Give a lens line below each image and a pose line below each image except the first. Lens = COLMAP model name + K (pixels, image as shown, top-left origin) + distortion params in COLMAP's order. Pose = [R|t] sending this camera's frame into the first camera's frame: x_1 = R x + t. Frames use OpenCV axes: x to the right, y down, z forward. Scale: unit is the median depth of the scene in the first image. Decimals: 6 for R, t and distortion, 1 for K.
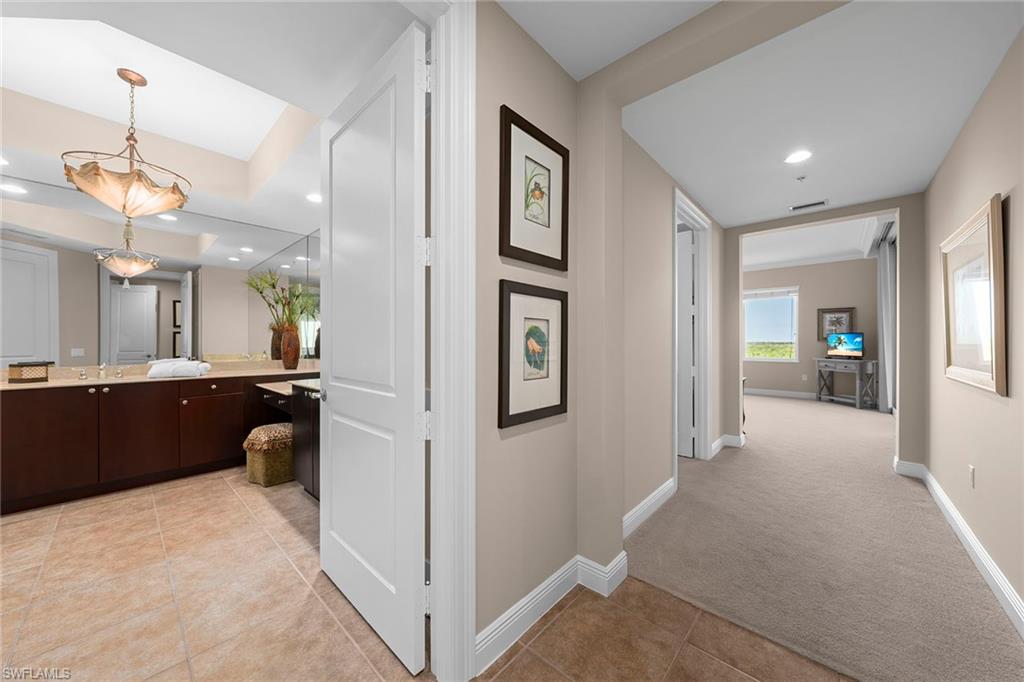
lens RADIAL K [[352.6, 0, 501.5], [0, 352.6, 341.3], [0, 0, 1]] dist [0.002604, 0.000139]
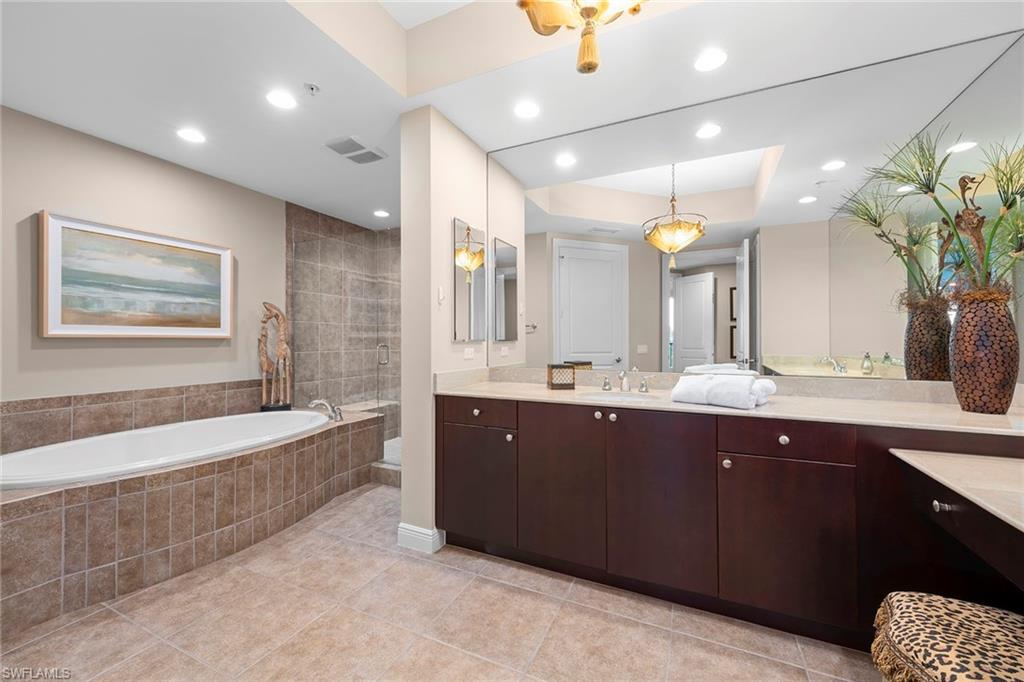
lens RADIAL K [[400.5, 0, 515.4], [0, 400.5, 338.0], [0, 0, 1]] dist [-0.001409, -0.000118]
pose [[0.310028, -0.004766, -0.950715, -0.224942], [0.001974, 0.999989, -0.004369, 0.004132], [0.950725, -0.000522, 0.310034, 0.267938]]
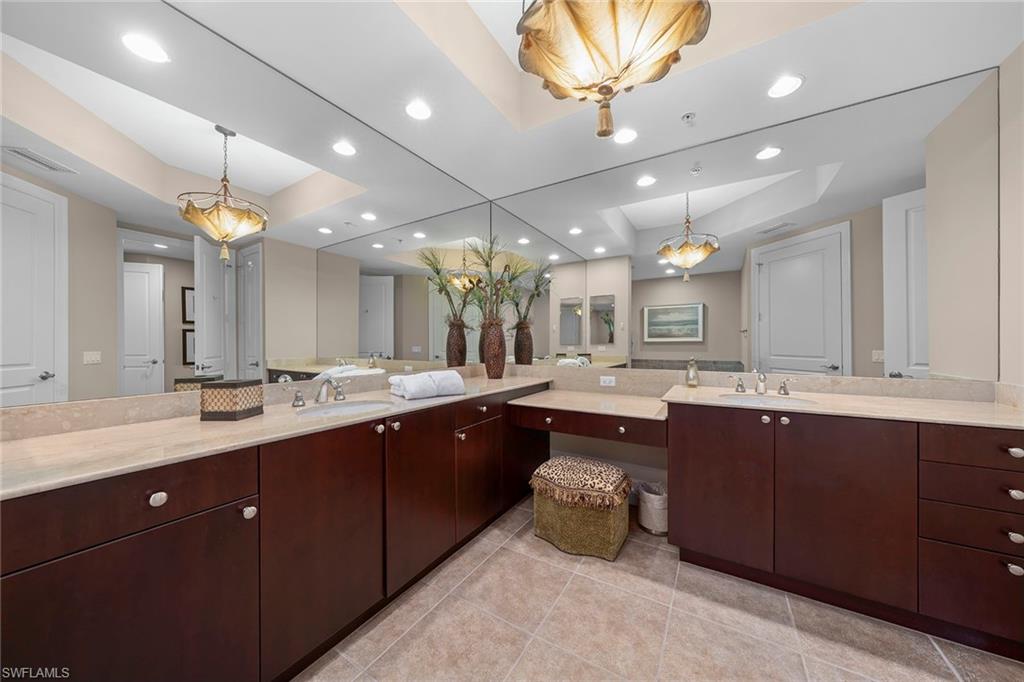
lens RADIAL K [[341.5, 0, 509.6], [0, 341.5, 343.2], [0, 0, 1]] dist [-0.001523, 0.000017]
pose [[0.981689, -0.001826, 0.190482, -0.436868], [0.001872, 0.999998, -0.000060, 0.004247], [-0.190481, 0.000415, 0.981691, 0.186239]]
